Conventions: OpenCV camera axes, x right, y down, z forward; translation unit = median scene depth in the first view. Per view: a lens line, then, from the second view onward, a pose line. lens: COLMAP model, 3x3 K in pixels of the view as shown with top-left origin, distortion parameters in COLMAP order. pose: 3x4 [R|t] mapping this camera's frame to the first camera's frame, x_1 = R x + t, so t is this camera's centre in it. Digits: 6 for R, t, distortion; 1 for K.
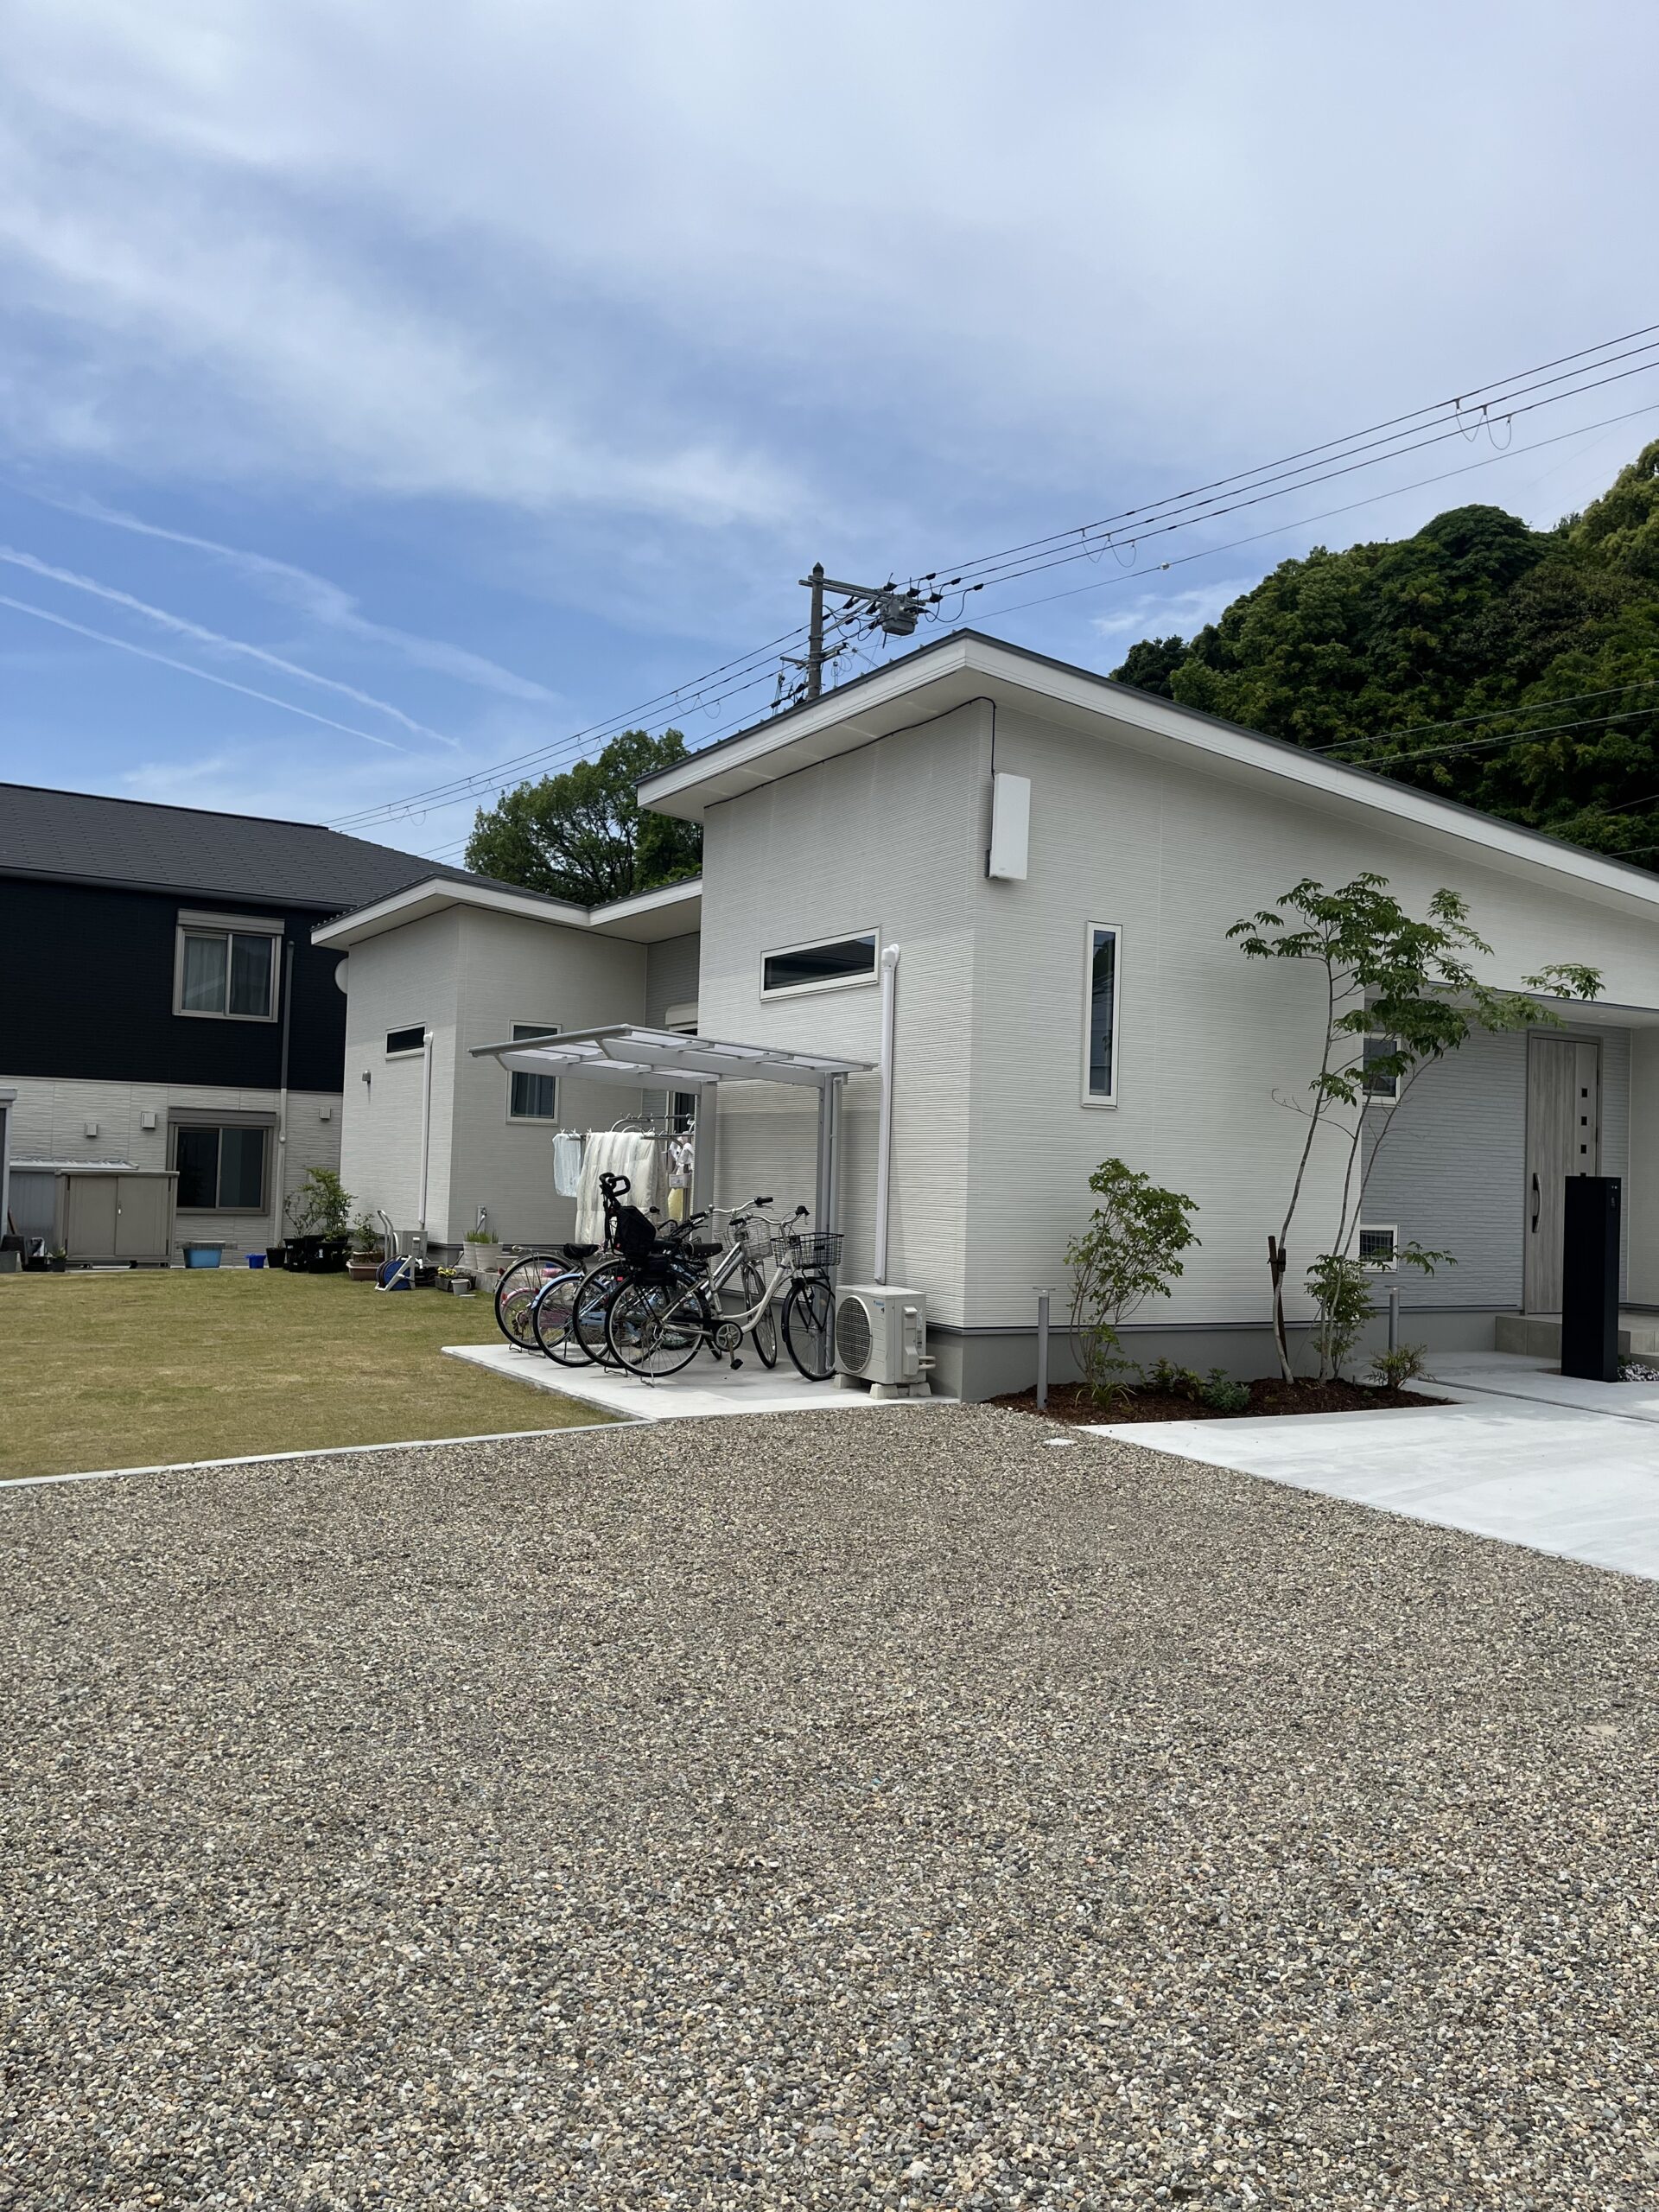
lens RADIAL K [[1677.7, 0, 831.9], [0, 1677.7, 1119.6], [0, 0, 1]] dist [0.088154, -0.127863]
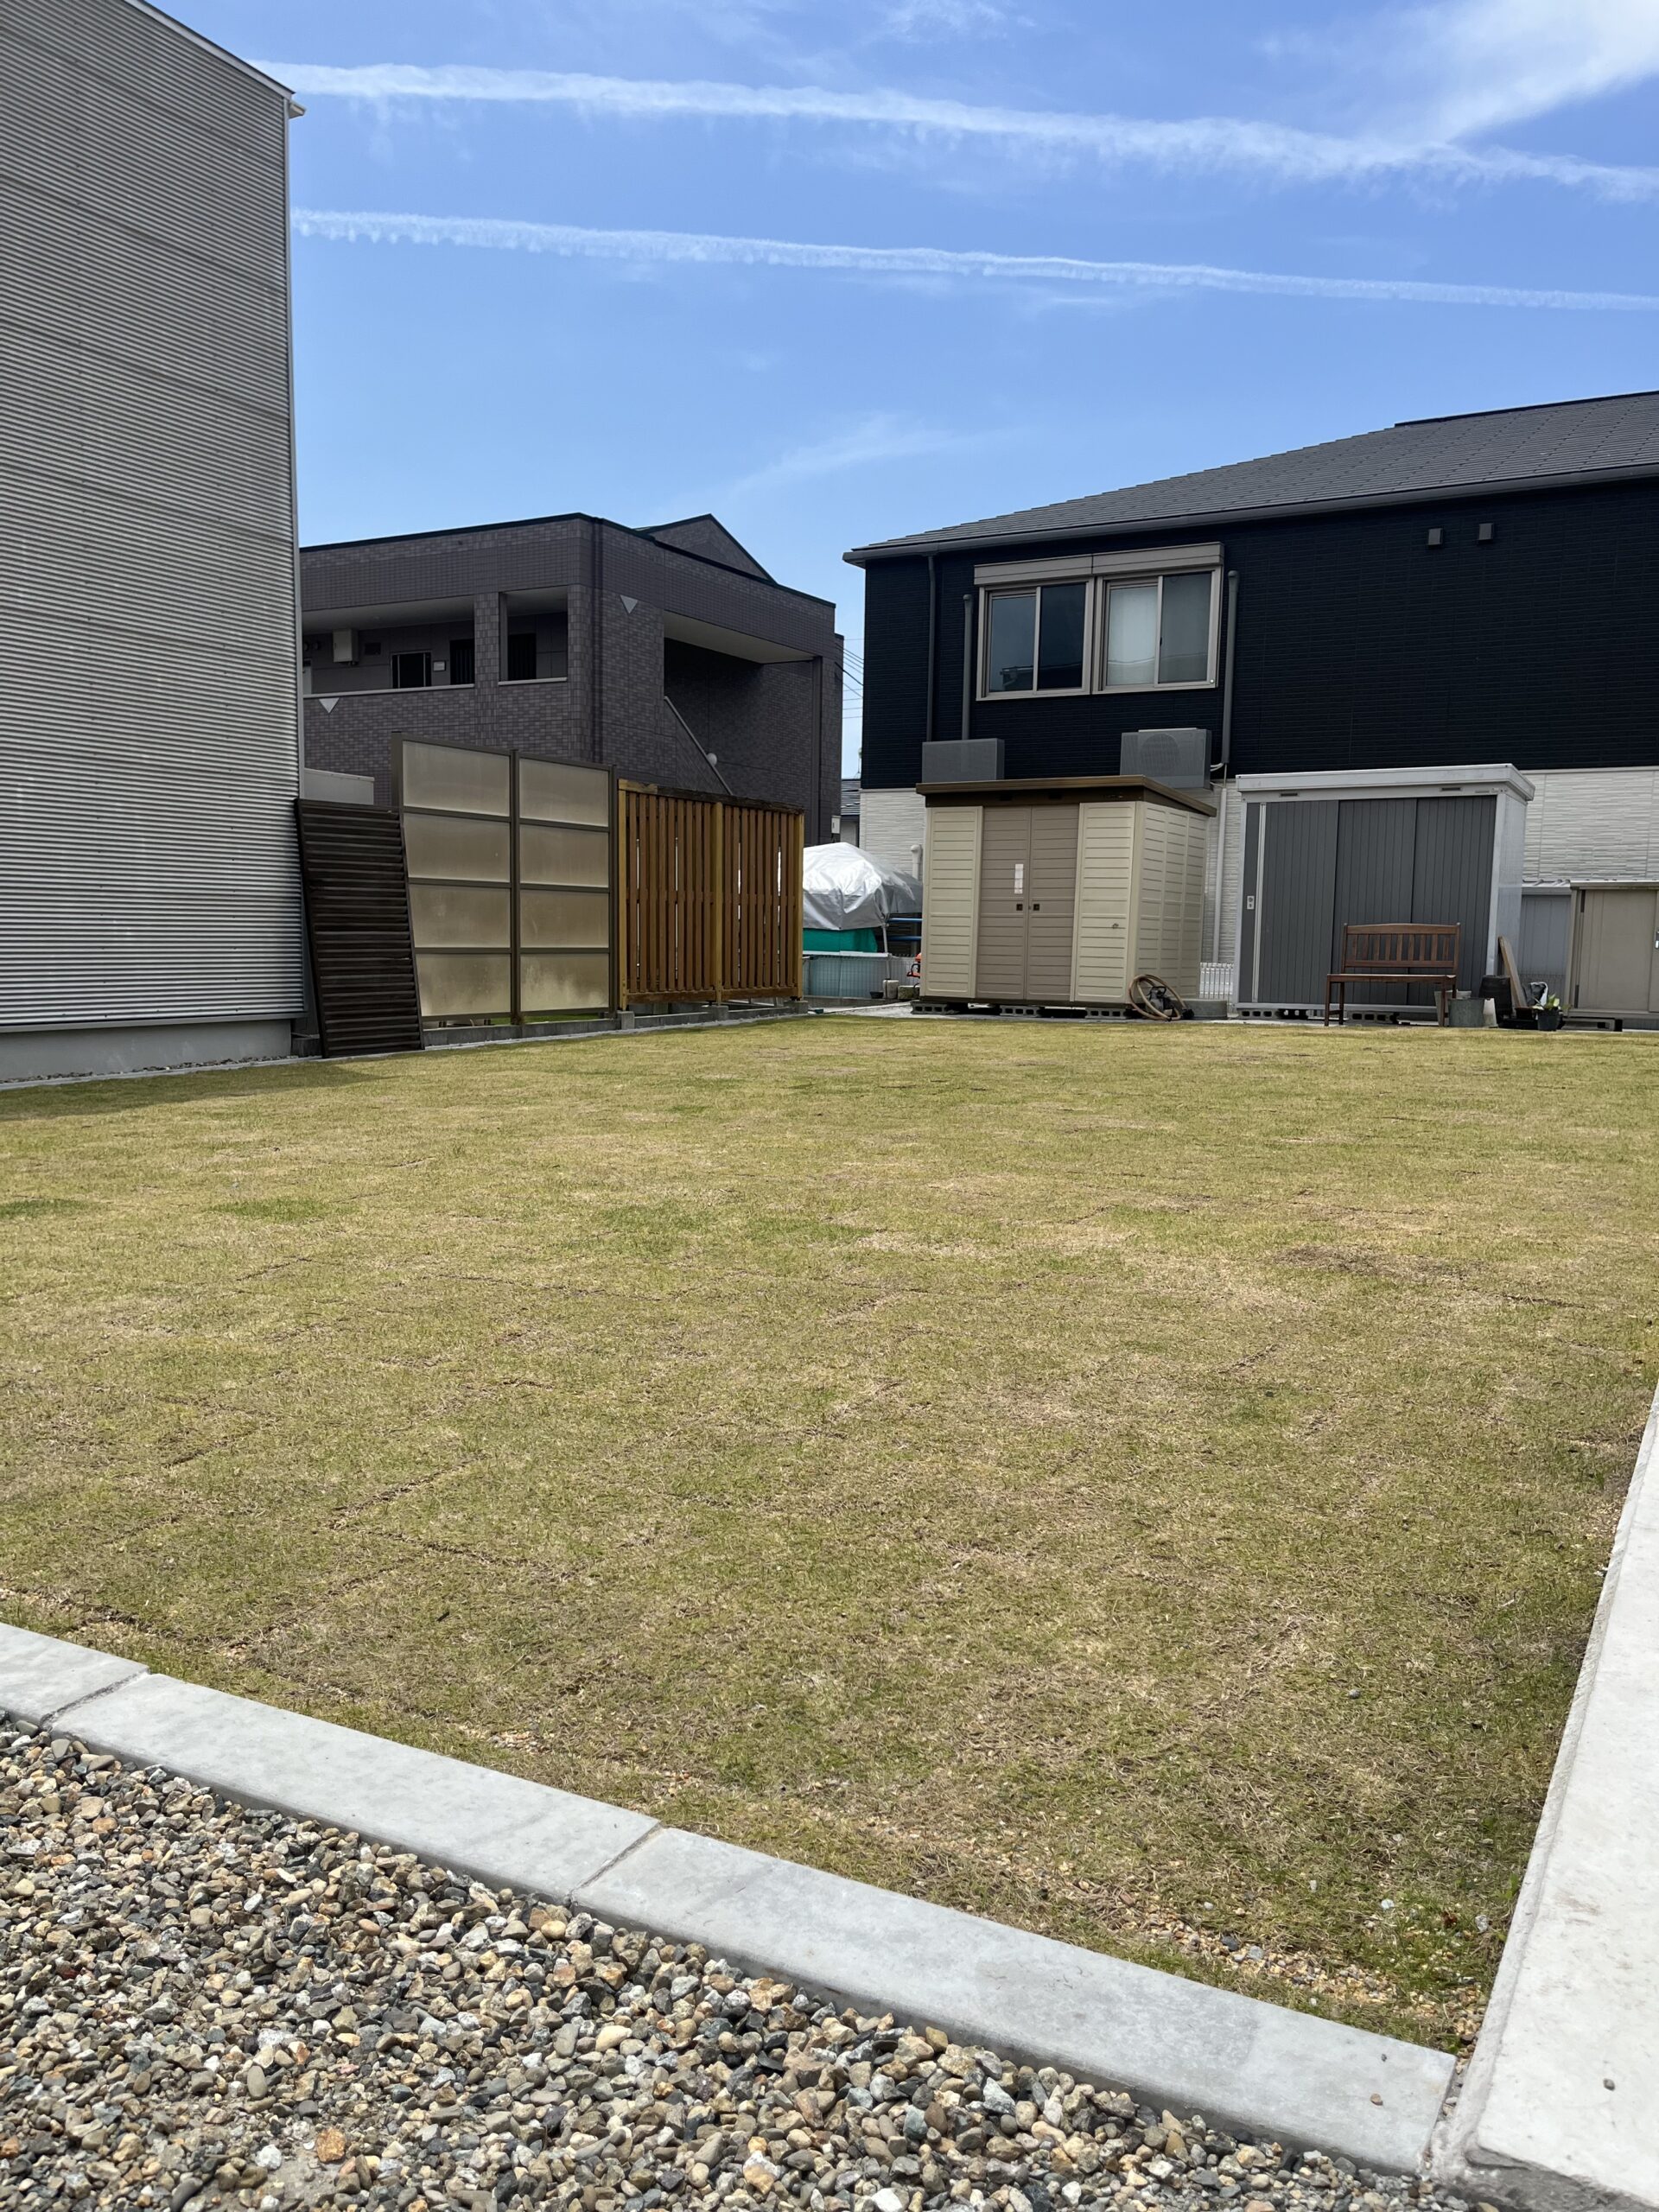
lens RADIAL K [[1677.7, 0, 831.9], [0, 1677.7, 1119.6], [0, 0, 1]] dist [0.088154, -0.127863]
pose [[0.507259, 0.077561, -0.858296, -0.020662], [0.025747, 0.994133, 0.105052, 0.060338], [0.861409, -0.075387, 0.502286, 0.536969]]
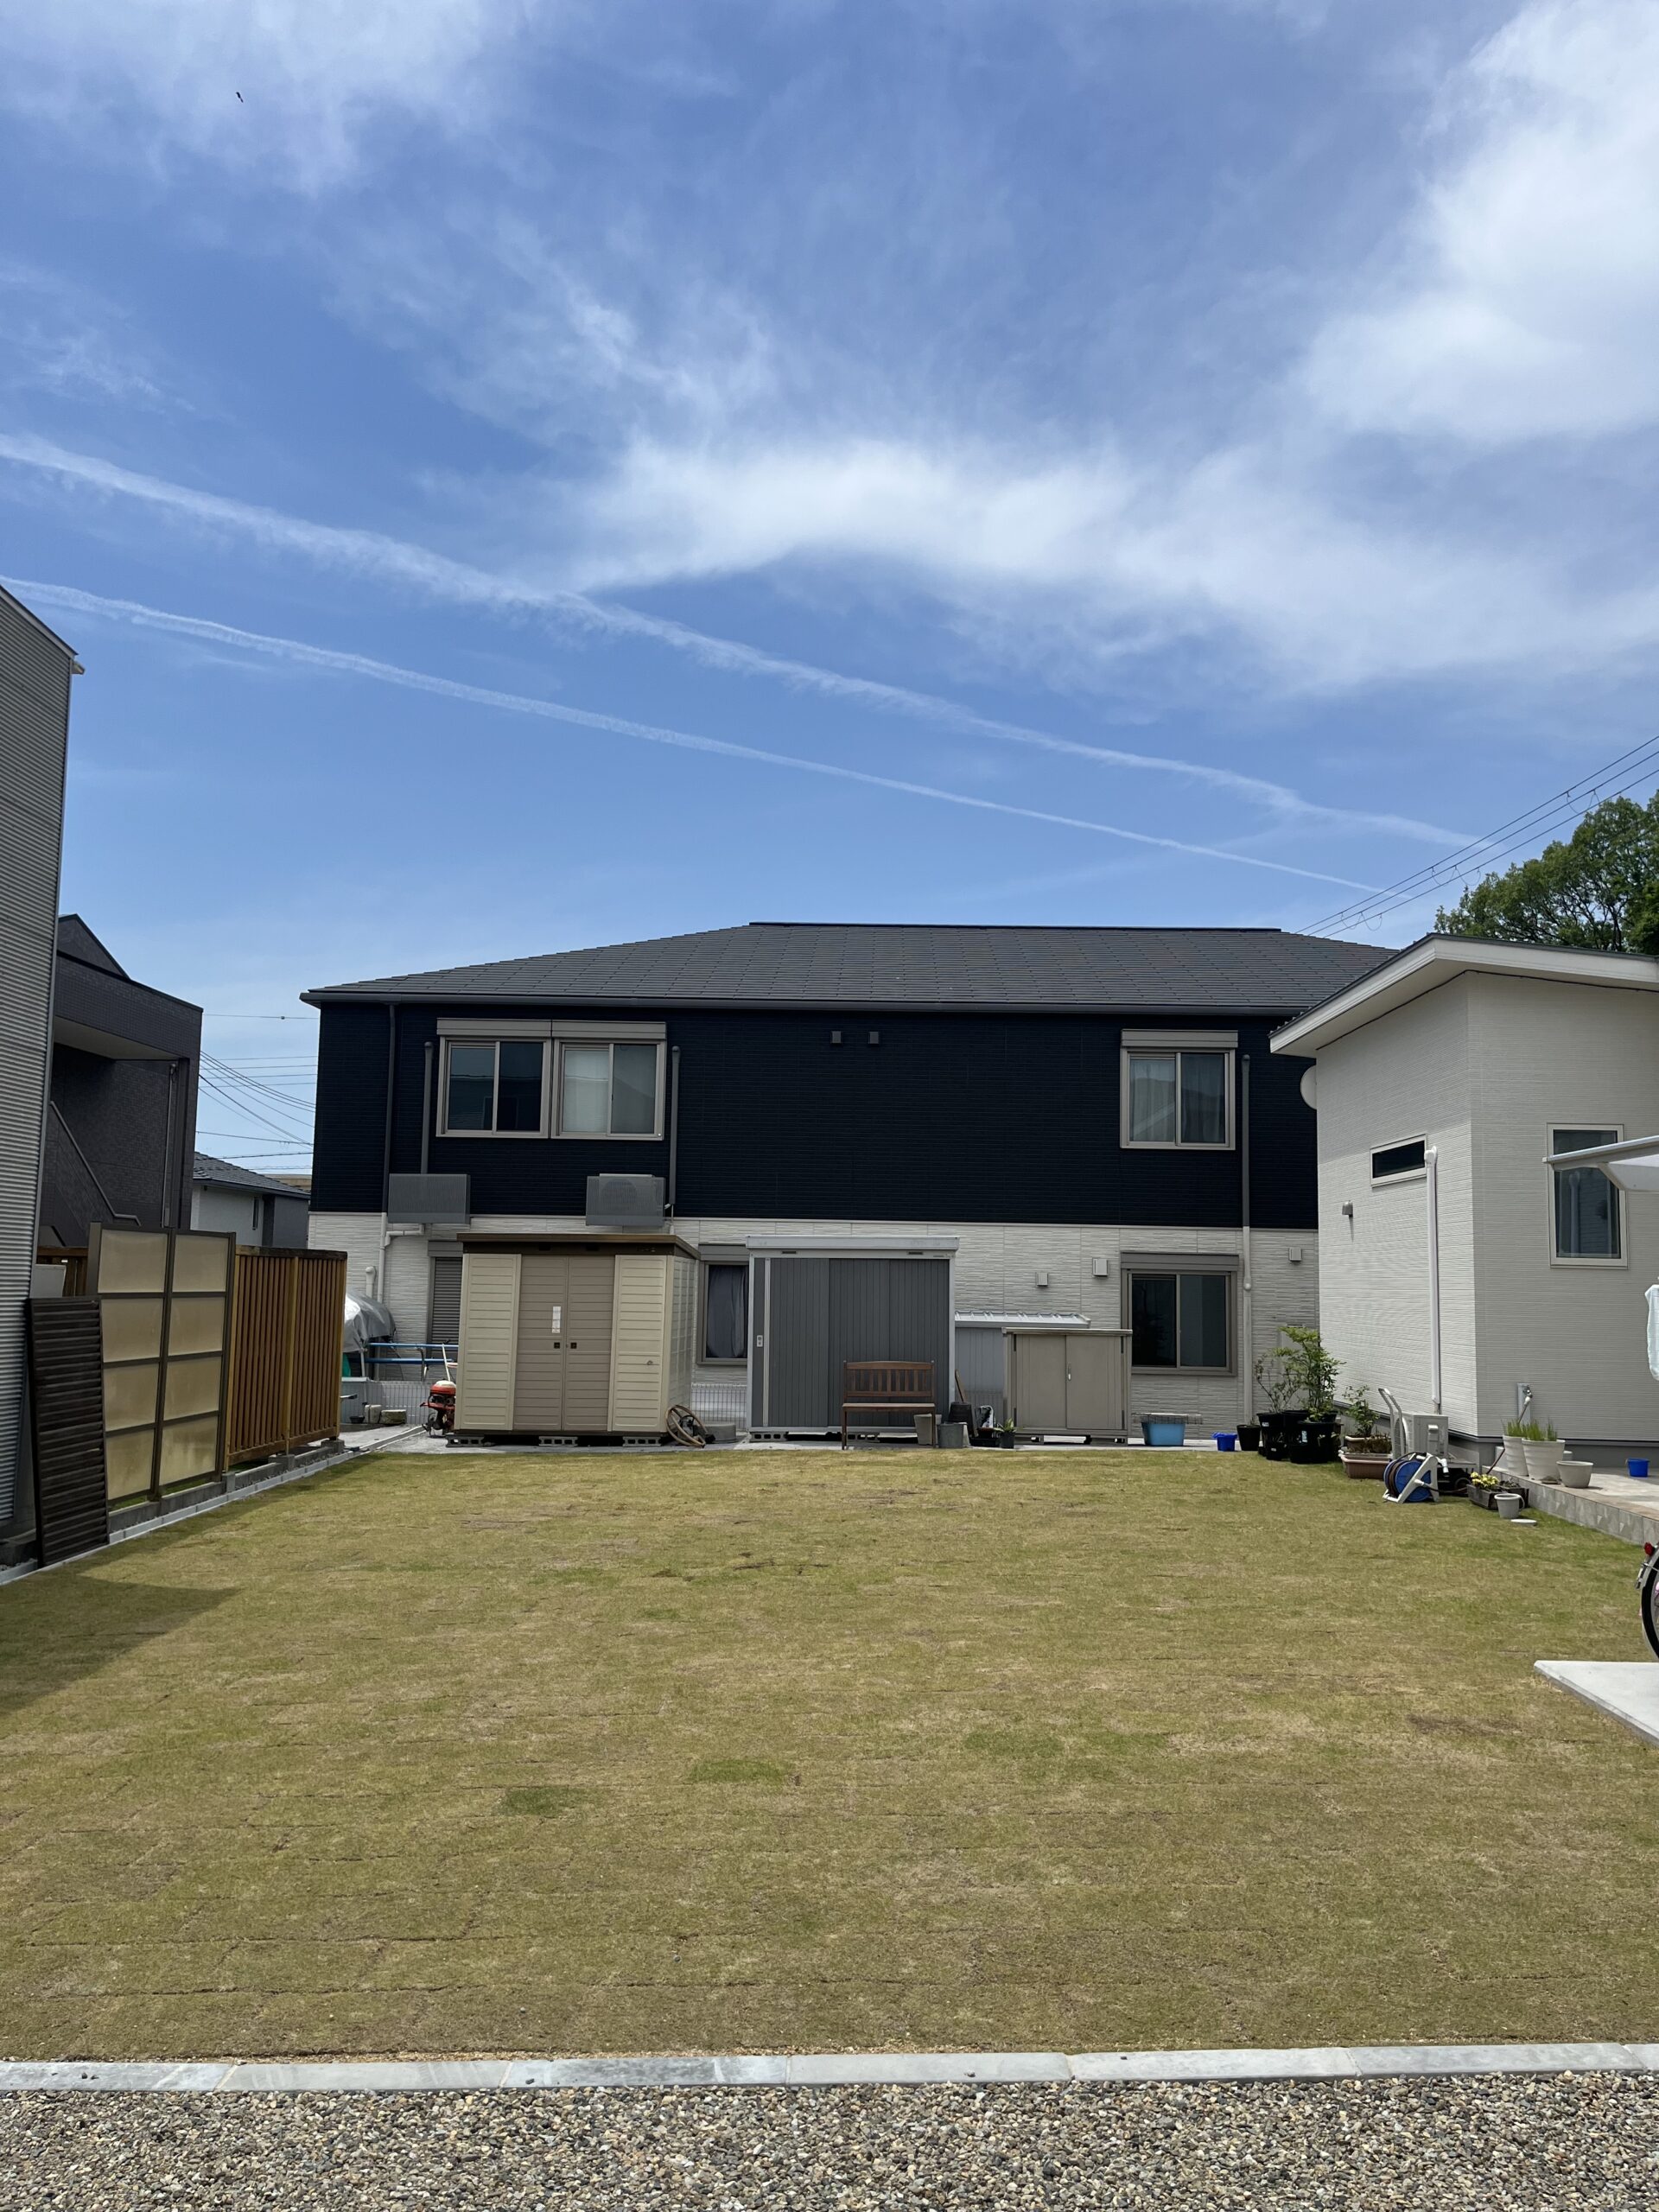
lens RADIAL K [[1672.5, 0, 850.4], [0, 1672.5, 1109.0], [0, 0, 1]] dist [0.102158, -0.188522]
pose [[0.856174, -0.070191, -0.511898, -0.094109], [0.026950, 0.995448, -0.091421, -0.008651], [0.515984, 0.064477, 0.854168, 0.280601]]
